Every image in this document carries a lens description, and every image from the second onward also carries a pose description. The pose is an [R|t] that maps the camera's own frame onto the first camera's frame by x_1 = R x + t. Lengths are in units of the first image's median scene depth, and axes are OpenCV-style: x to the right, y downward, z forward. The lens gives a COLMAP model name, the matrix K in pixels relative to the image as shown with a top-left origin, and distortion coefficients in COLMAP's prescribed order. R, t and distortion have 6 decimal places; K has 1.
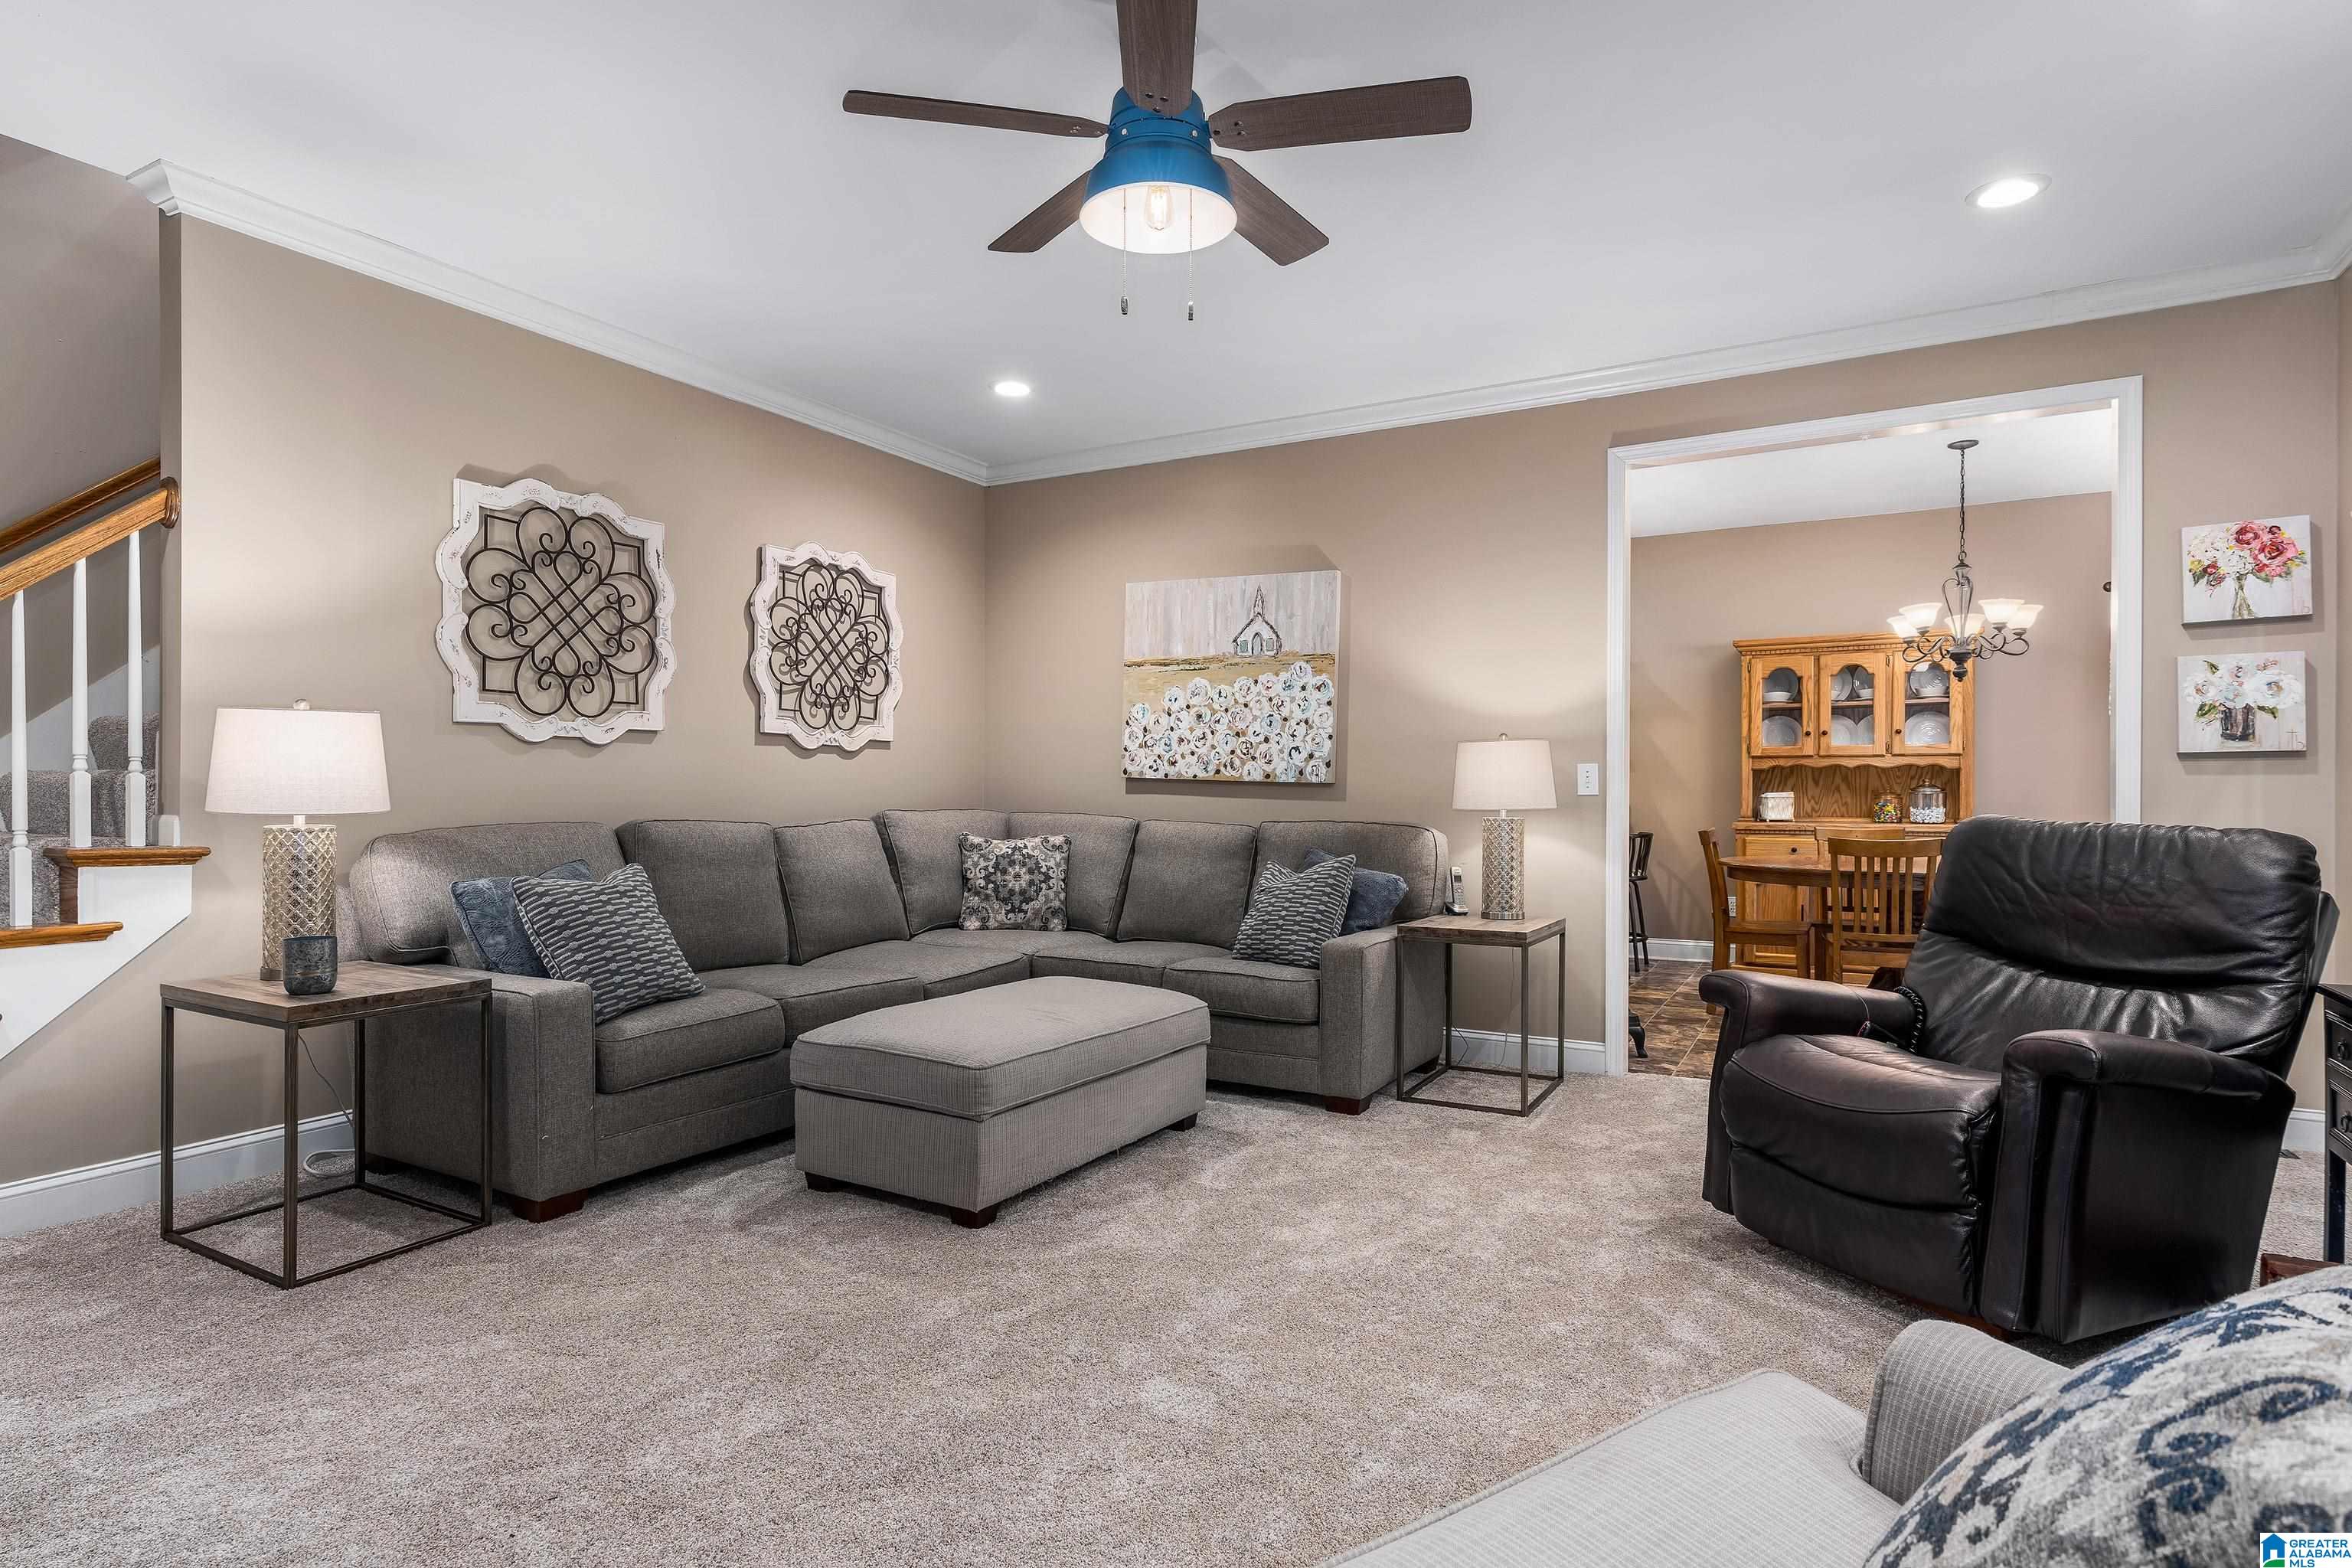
lens RADIAL K [[1204.5, 0, 1168.8], [0, 1204.5, 782.7], [0, 0, 1]] dist [-0.012148, 0.000174]
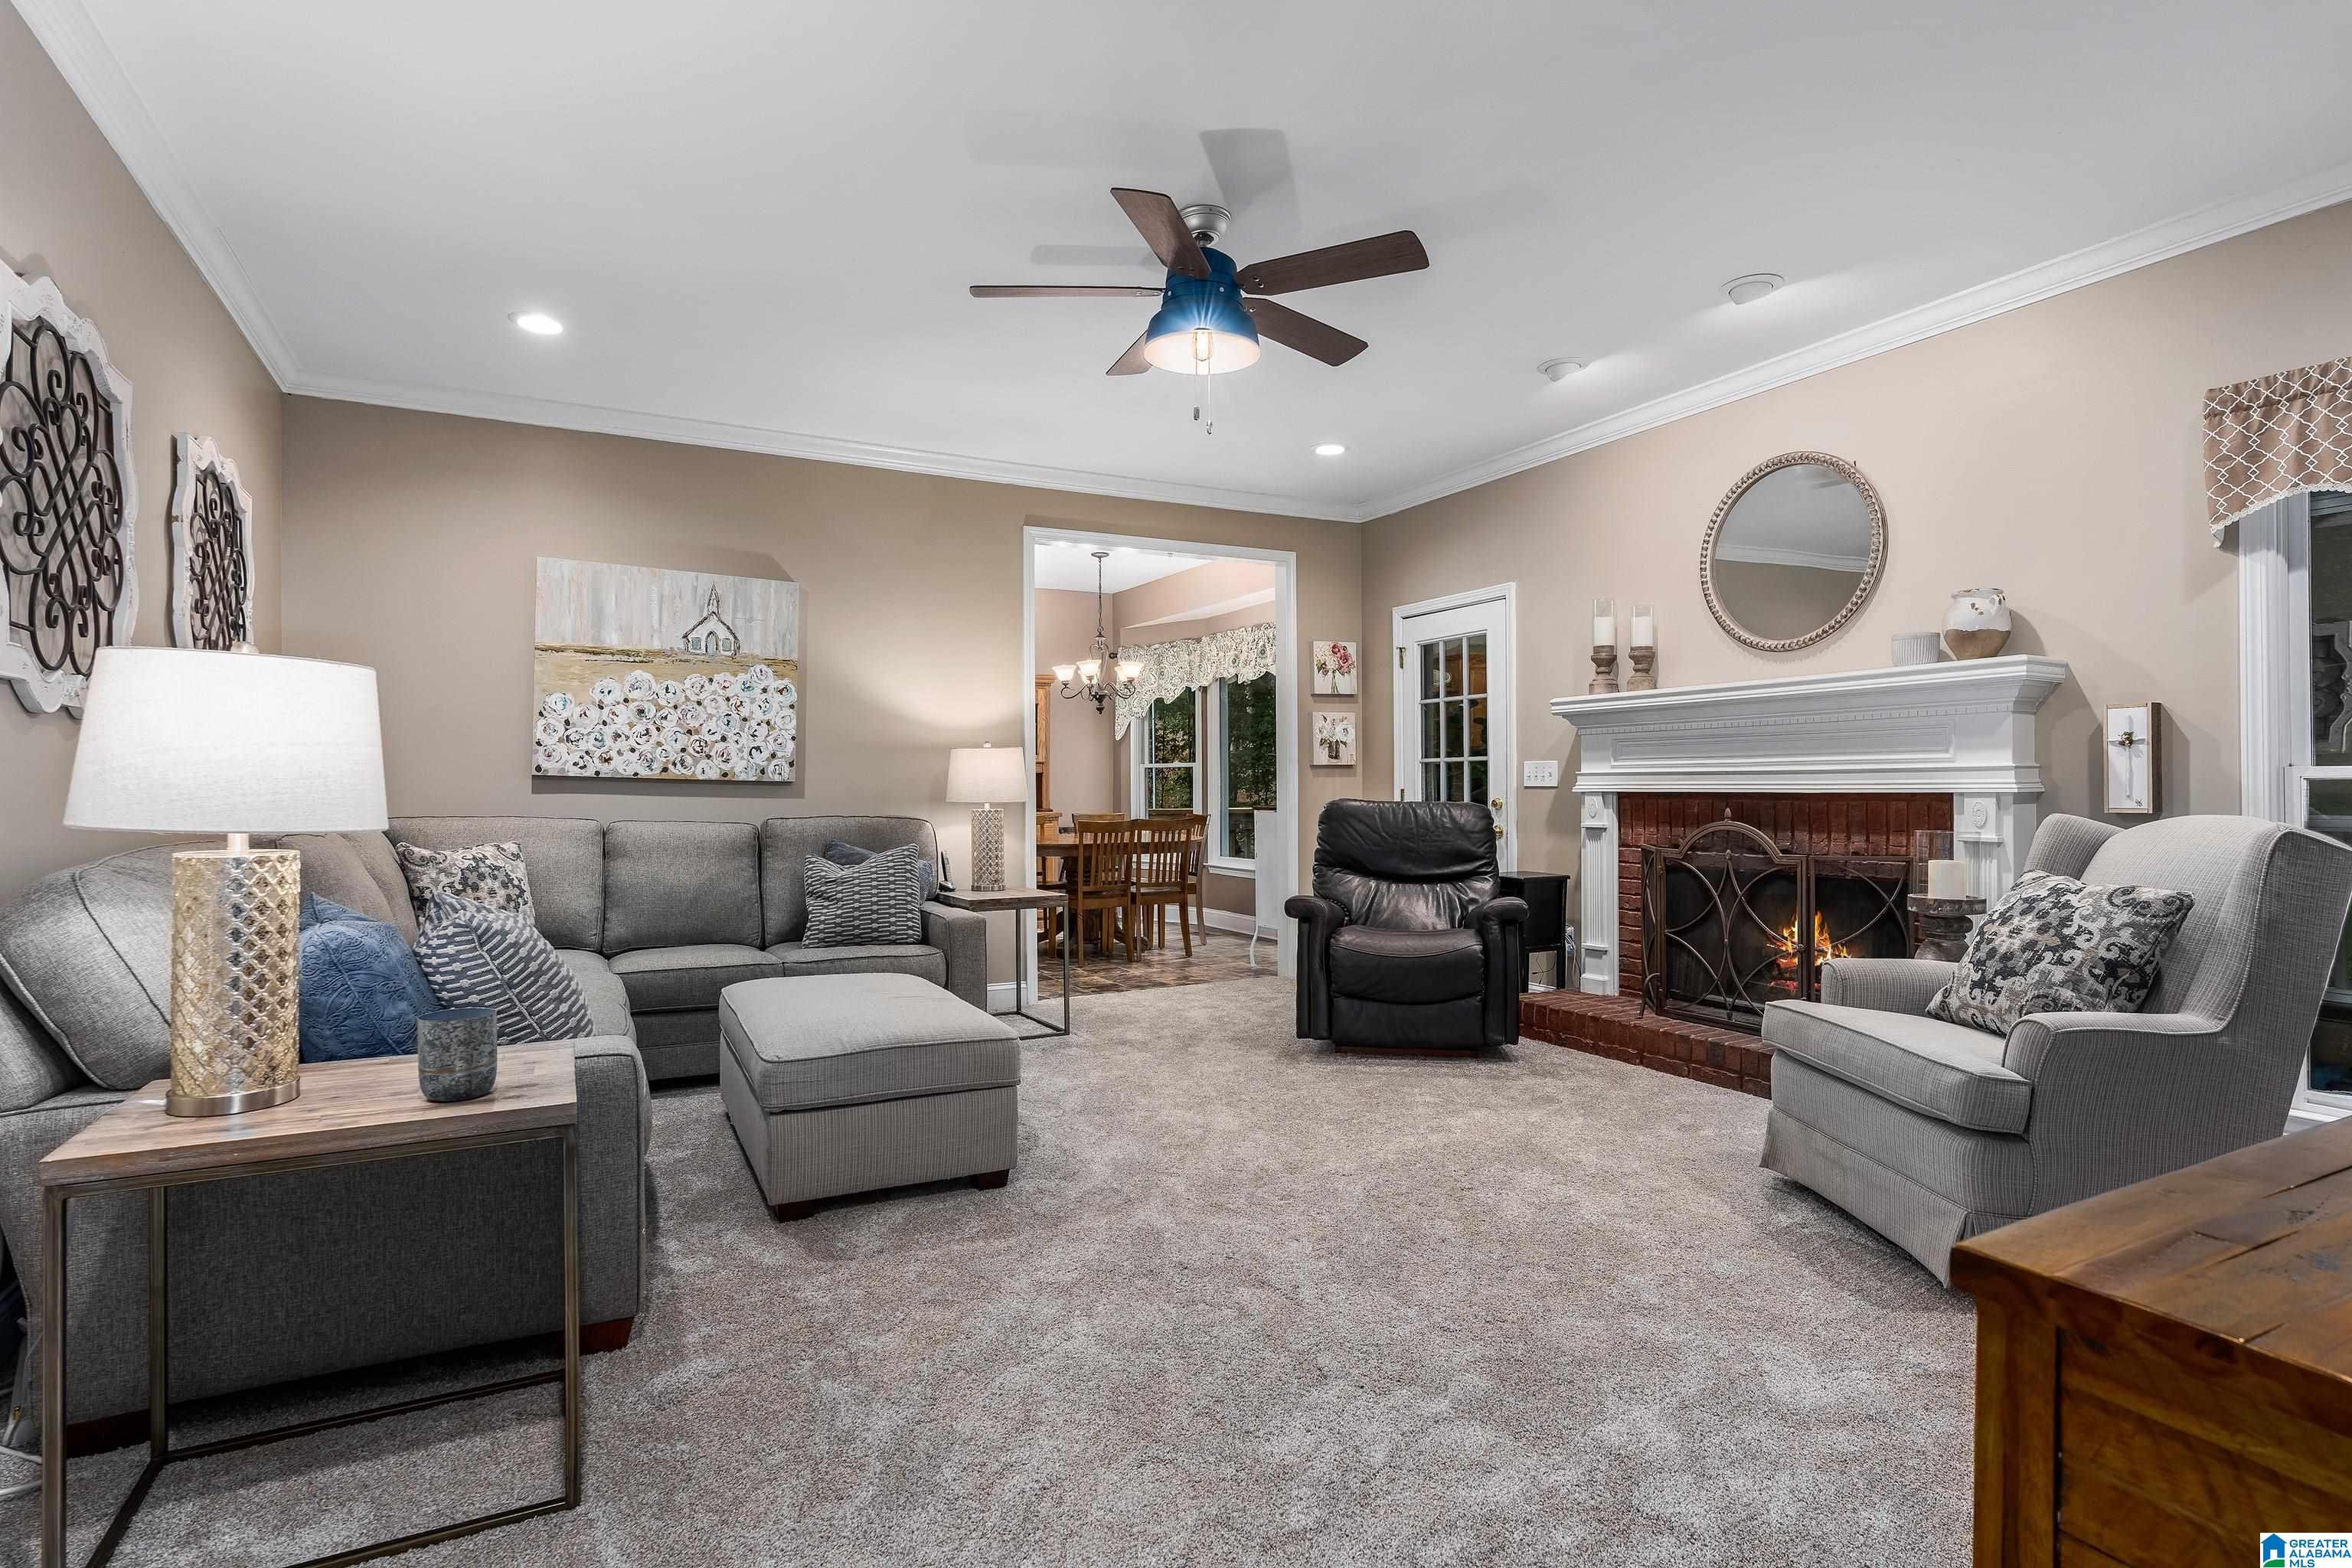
lens RADIAL K [[1145.6, 0, 1165.0], [0, 1145.6, 781.0], [0, 0, 1]] dist [-0.024468, 0.001790]
pose [[0.544468, 0.000313, 0.838781, -0.615143], [-0.000057, 1.000000, -0.000336, 0.000247], [-0.838781, 0.000135, 0.544468, 0.198252]]
